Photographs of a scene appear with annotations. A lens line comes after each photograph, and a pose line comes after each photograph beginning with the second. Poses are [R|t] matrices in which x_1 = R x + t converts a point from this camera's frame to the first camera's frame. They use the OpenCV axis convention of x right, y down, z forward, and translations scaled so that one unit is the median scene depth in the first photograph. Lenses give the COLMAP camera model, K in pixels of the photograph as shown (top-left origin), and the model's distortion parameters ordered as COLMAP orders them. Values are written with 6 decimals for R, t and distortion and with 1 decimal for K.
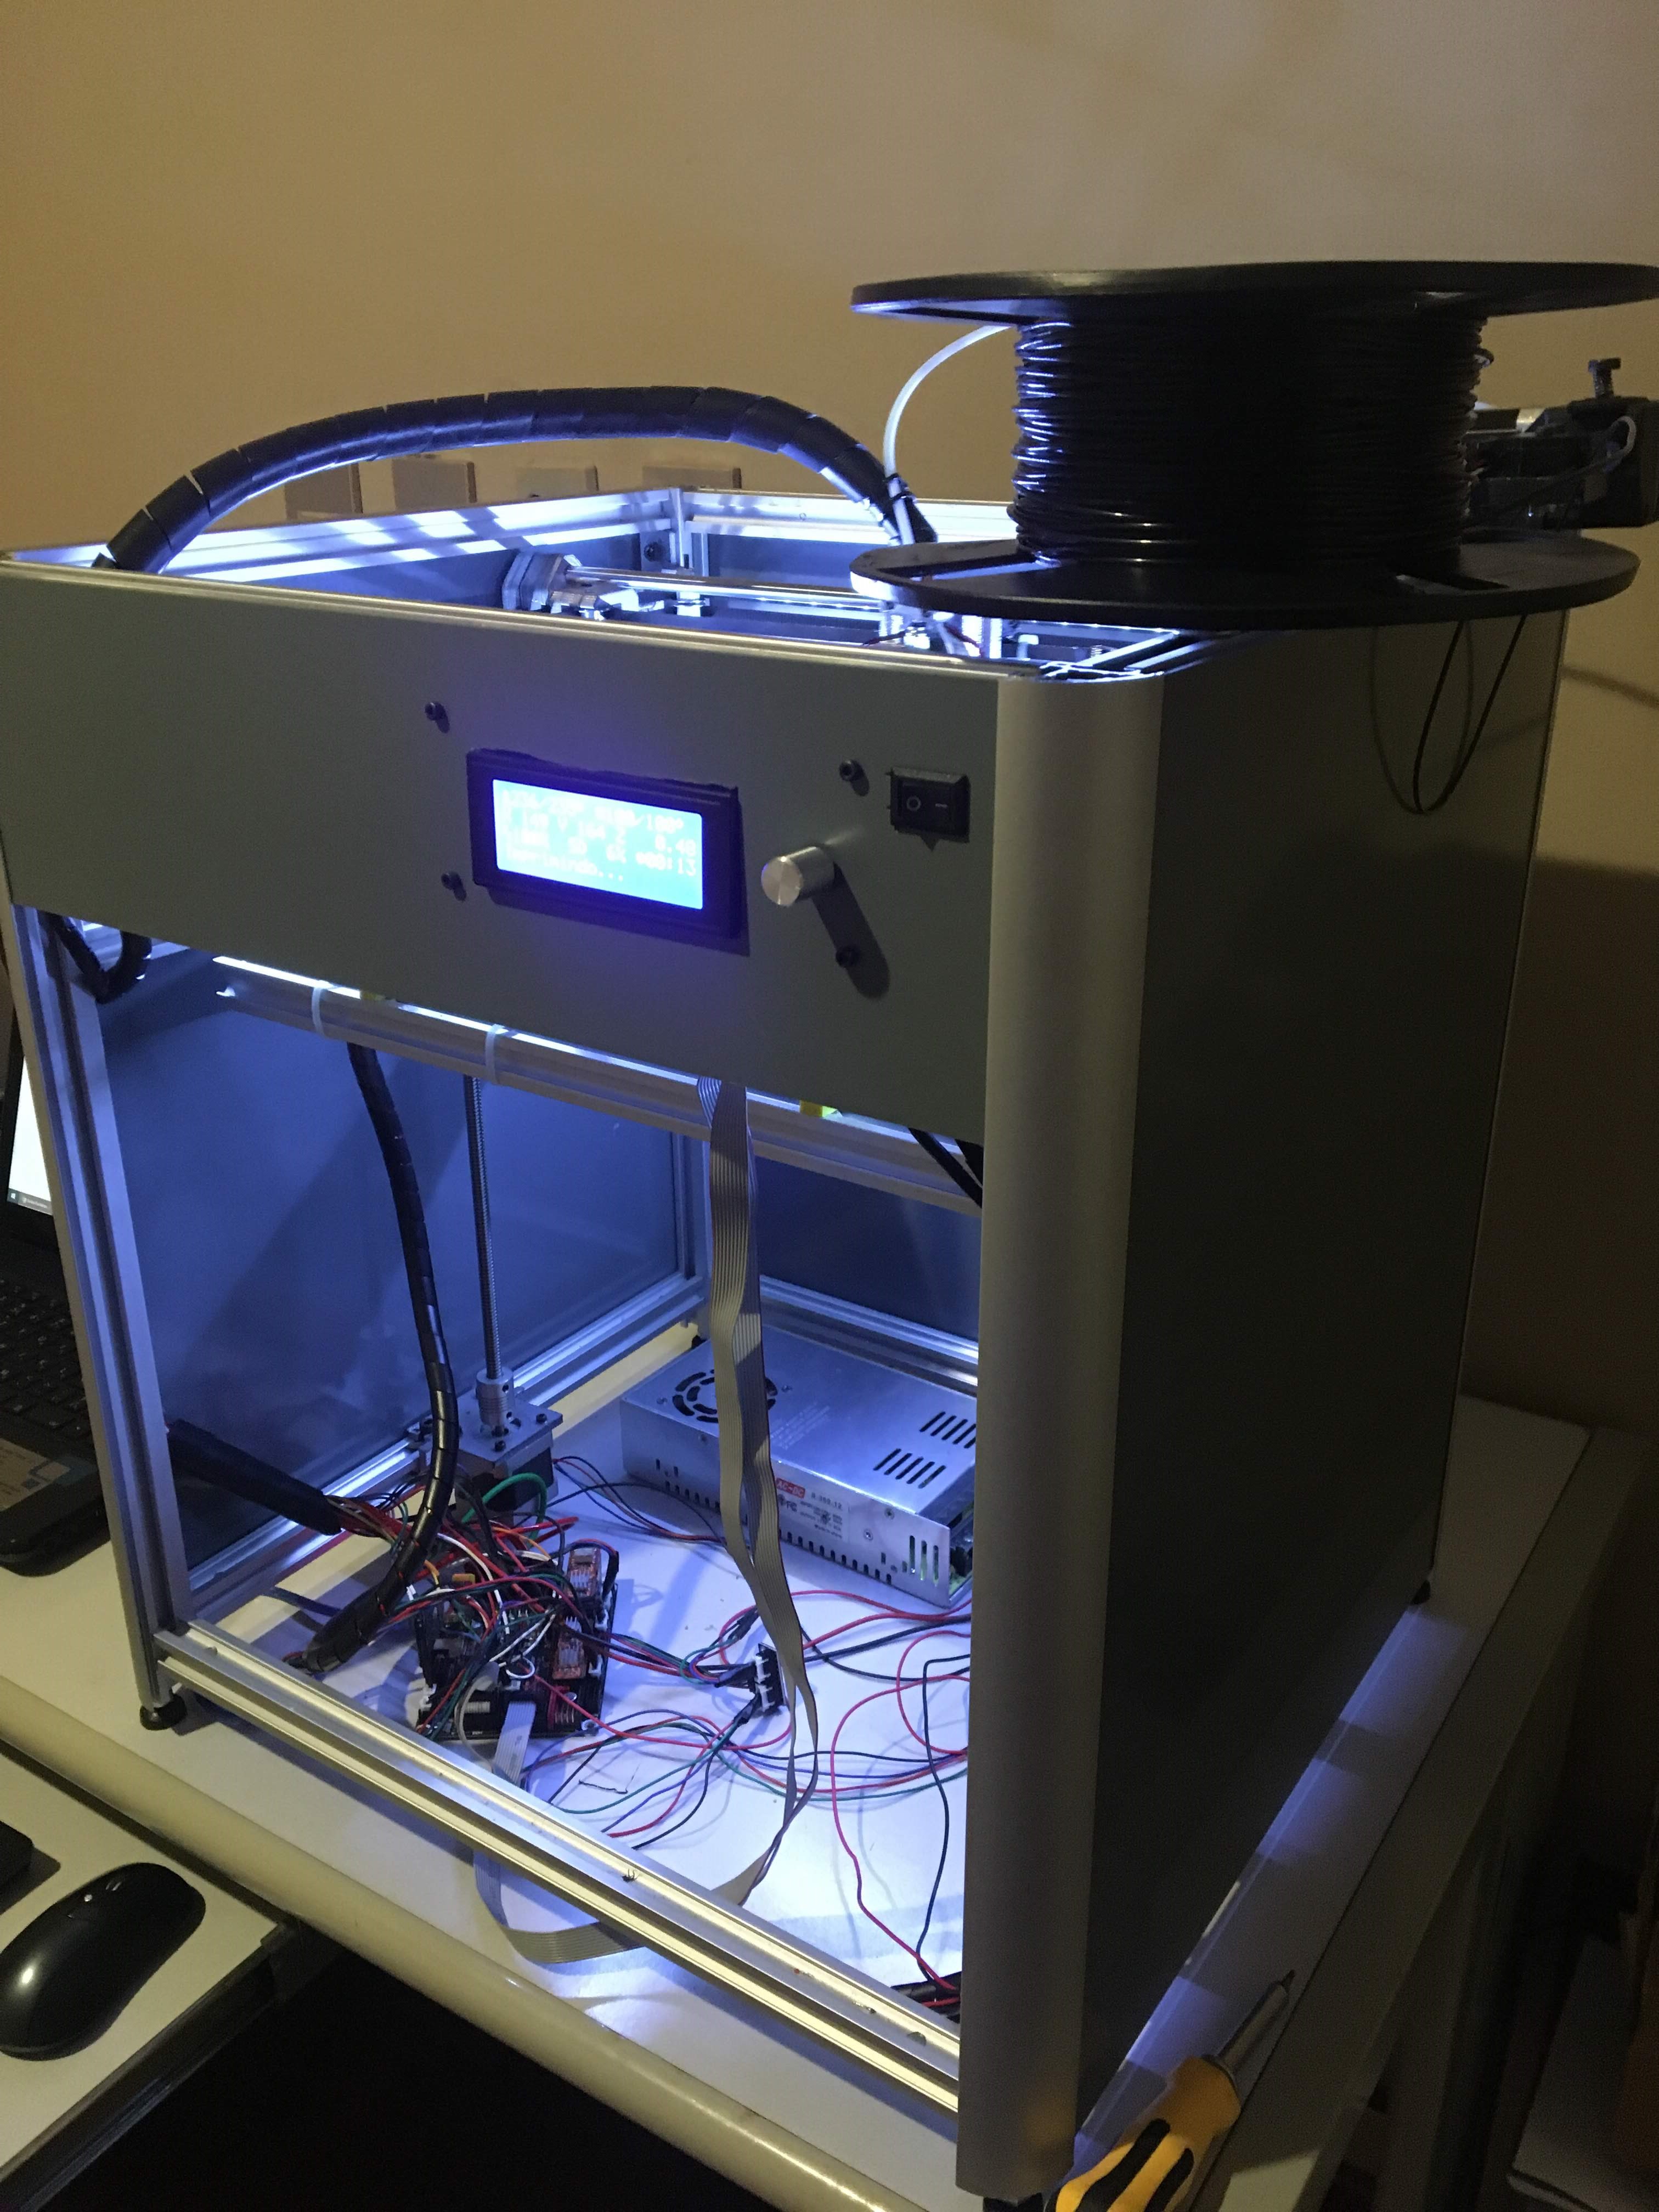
lens RADIAL K [[1872.1, 0, 836.8], [0, 1872.1, 1091.5], [0, 0, 1]] dist [0.050309, -0.063810]
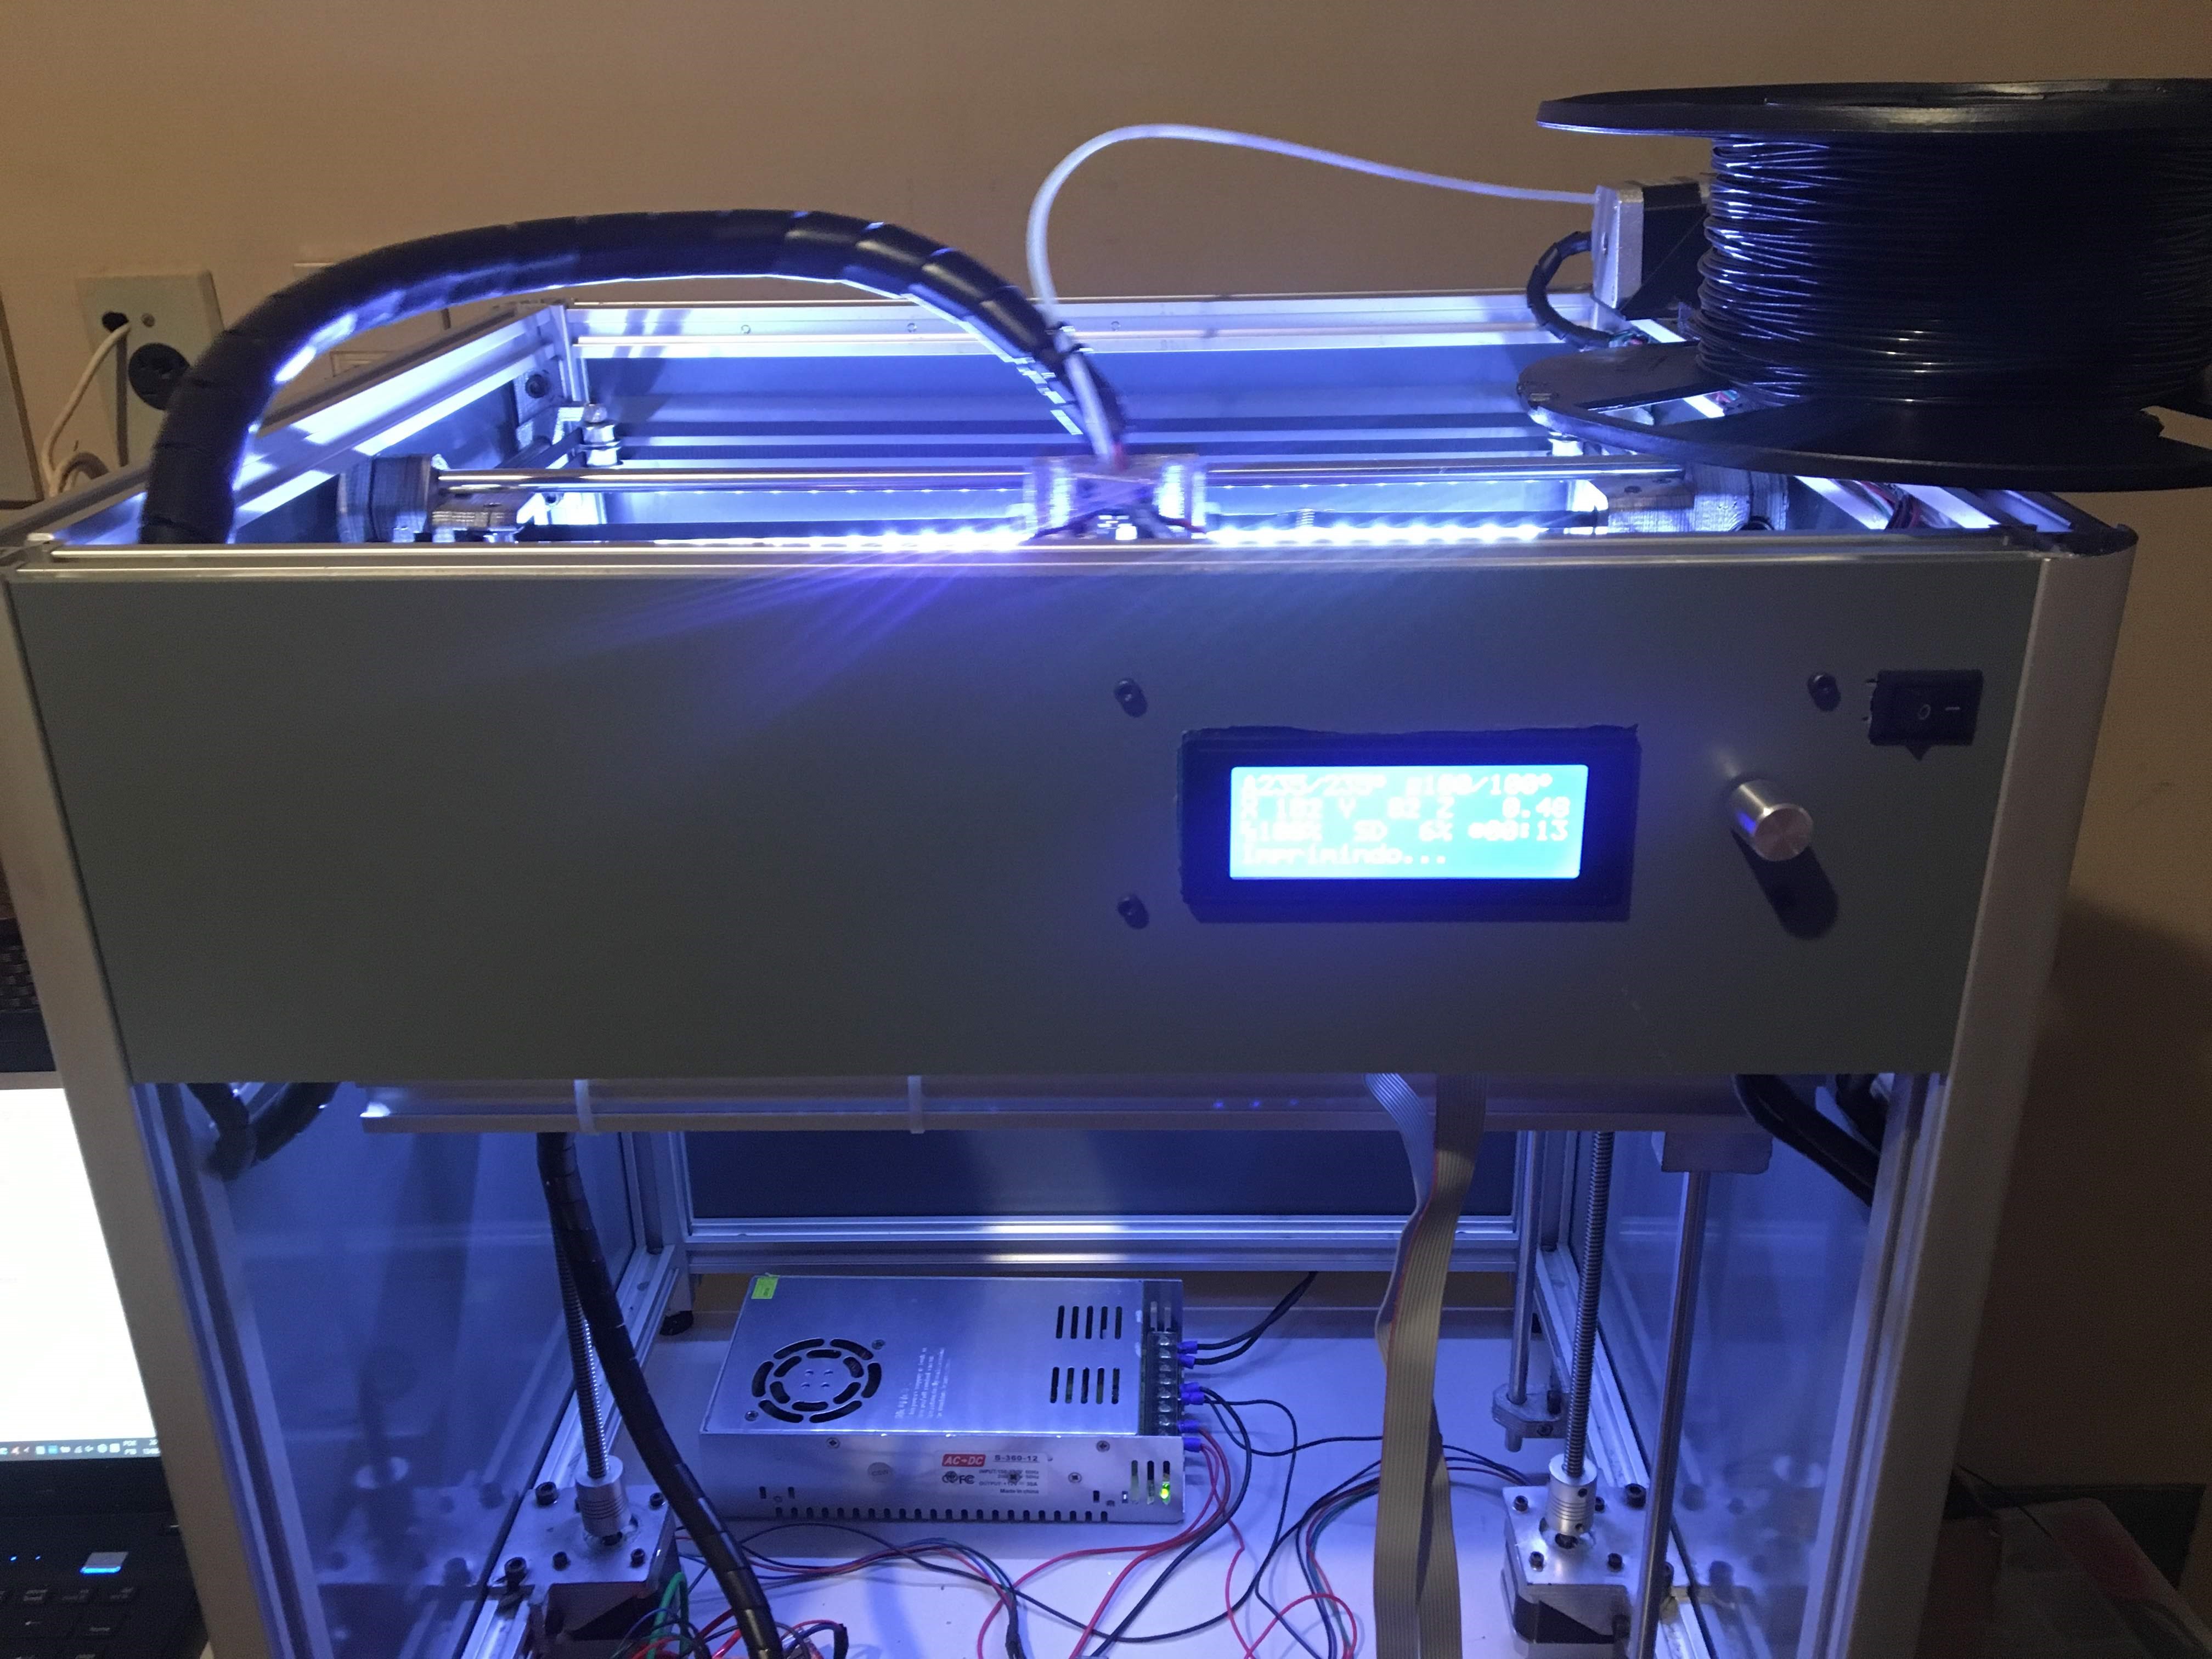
lens RADIAL K [[1872.1, 0, 1112.8], [0, 1872.1, 807.2], [0, 0, 1]] dist [0.050309, -0.063810]
pose [[0.838398, -0.215303, 0.500732, -0.587935], [0.213974, 0.974937, 0.060934, -0.202784], [-0.501302, 0.056057, 0.863455, 0.379630]]
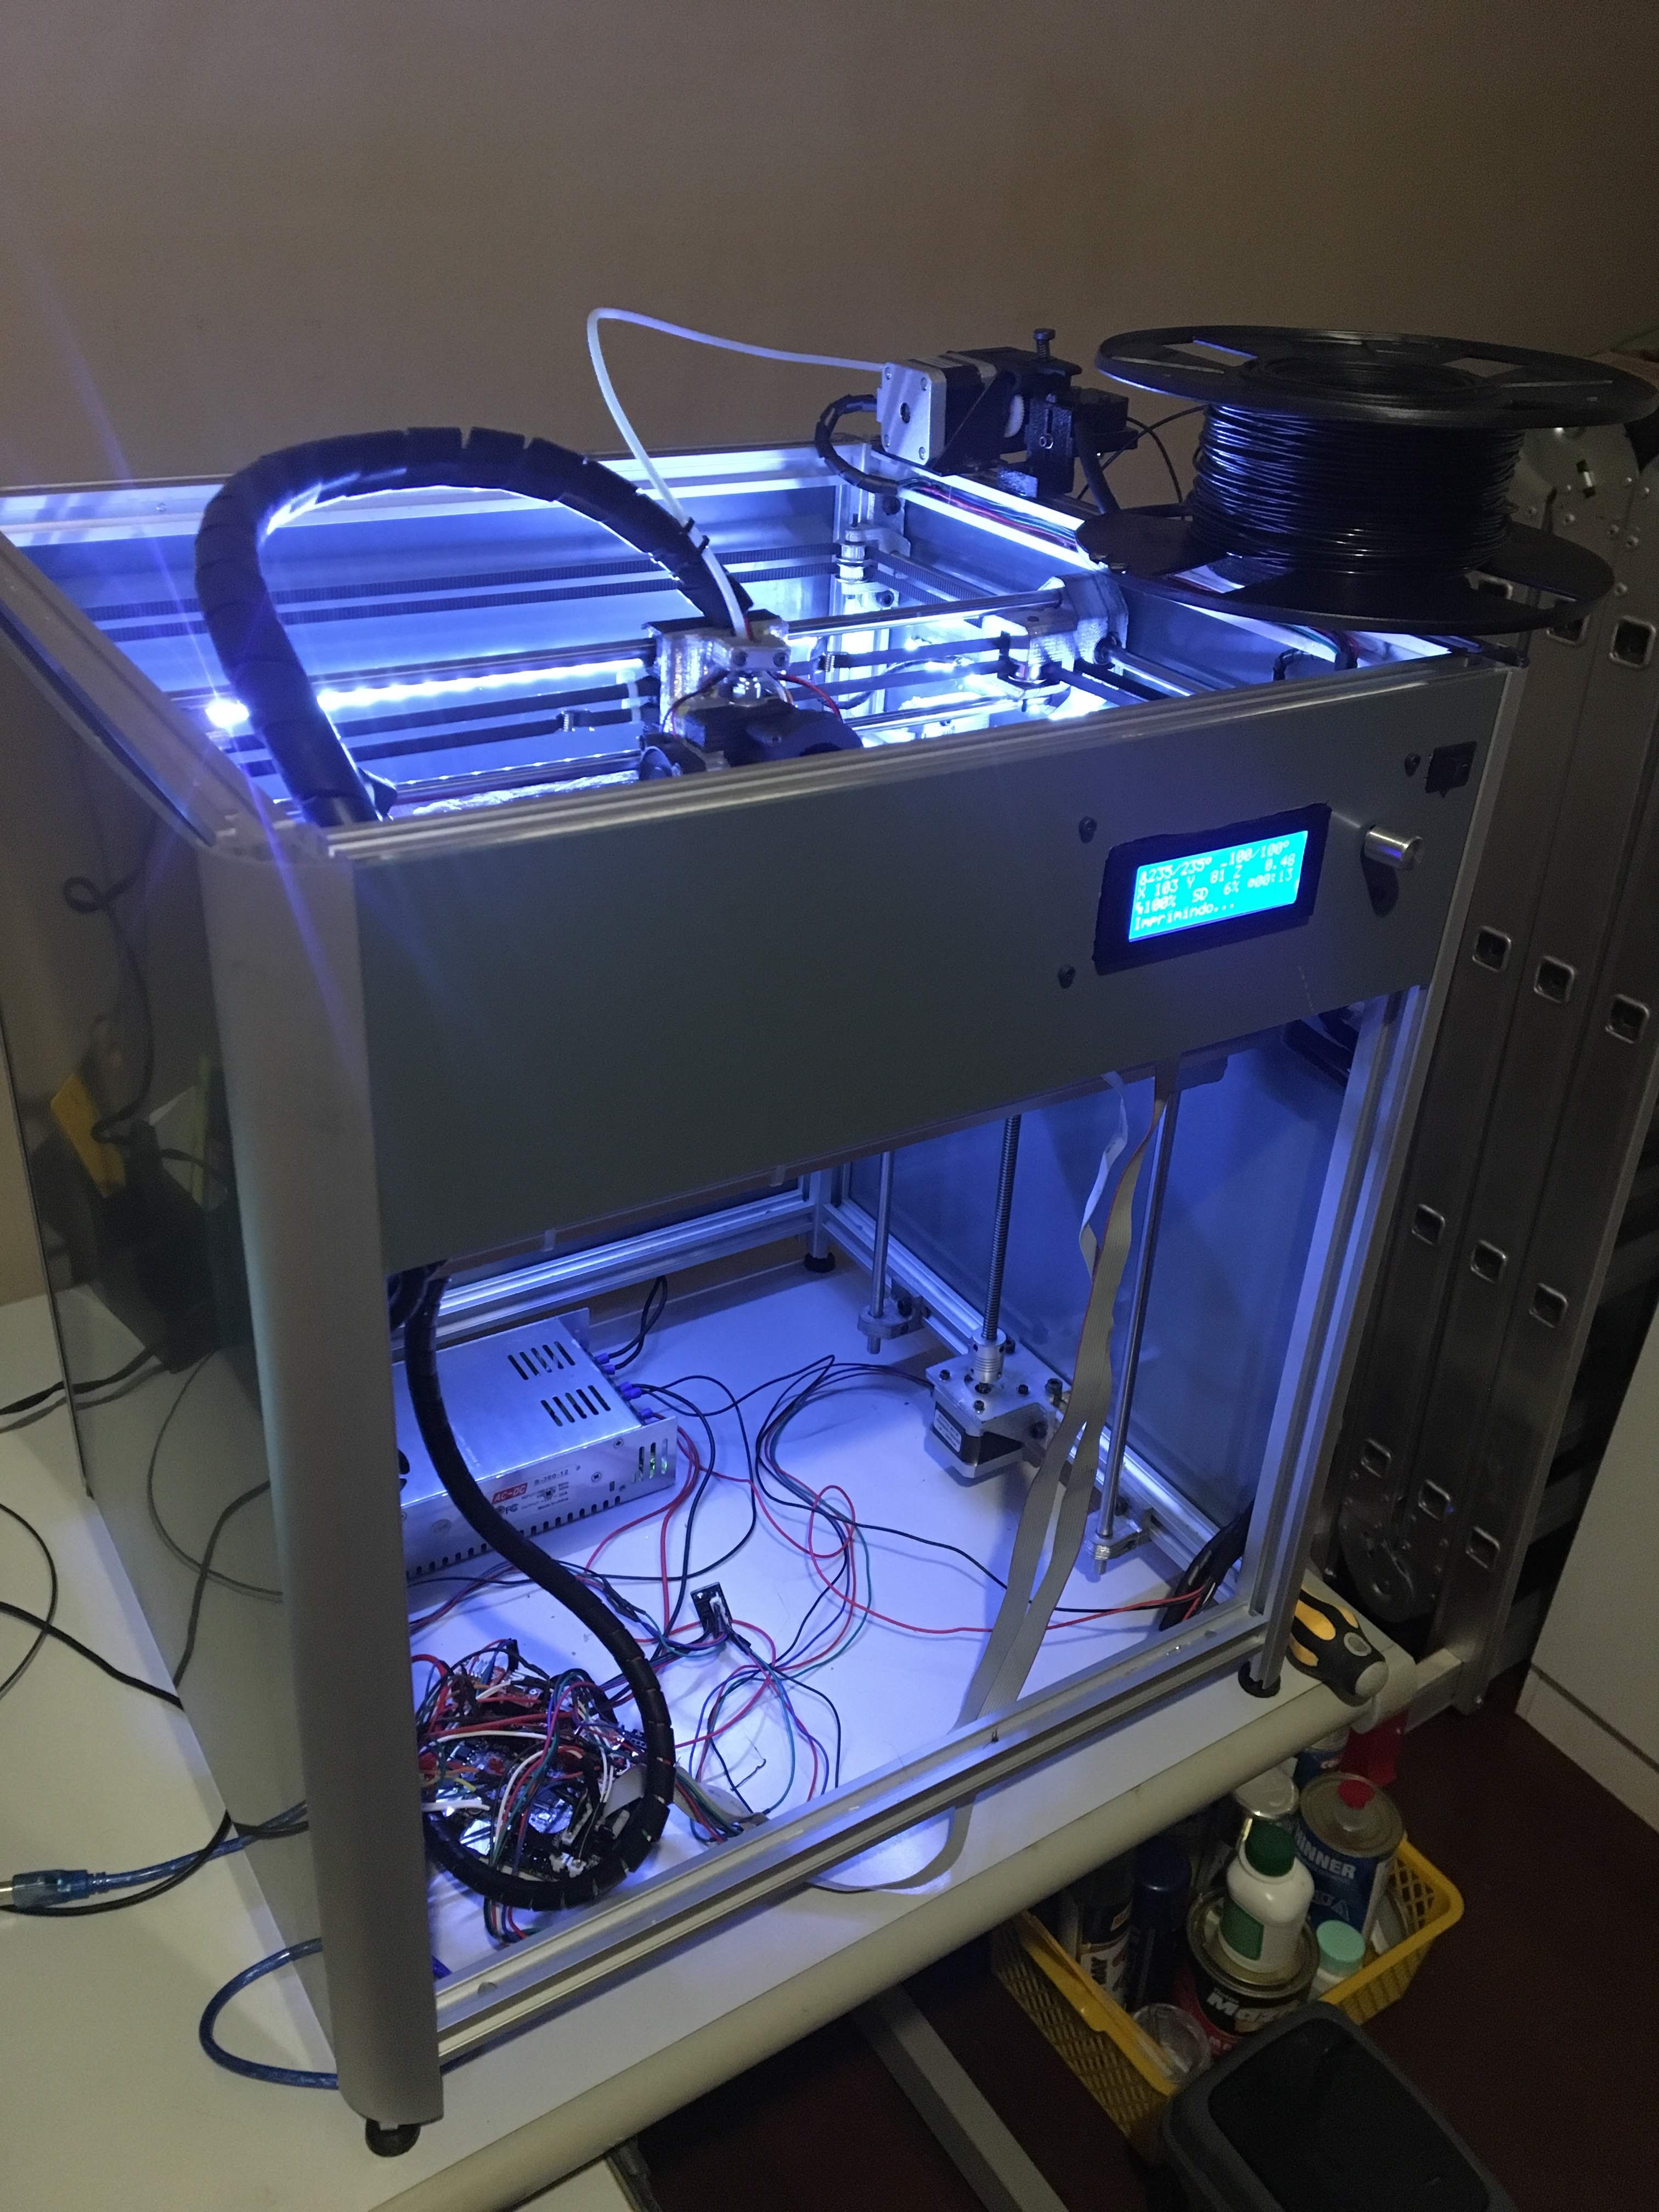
lens RADIAL K [[1872.1, 0, 834.0], [0, 1872.1, 1114.4], [0, 0, 1]] dist [0.050309, -0.063810]
pose [[0.393186, -0.434689, 0.810216, -1.197590], [0.285765, 0.895321, 0.341671, -0.458372], [-0.873924, 0.097191, 0.476246, 0.634731]]
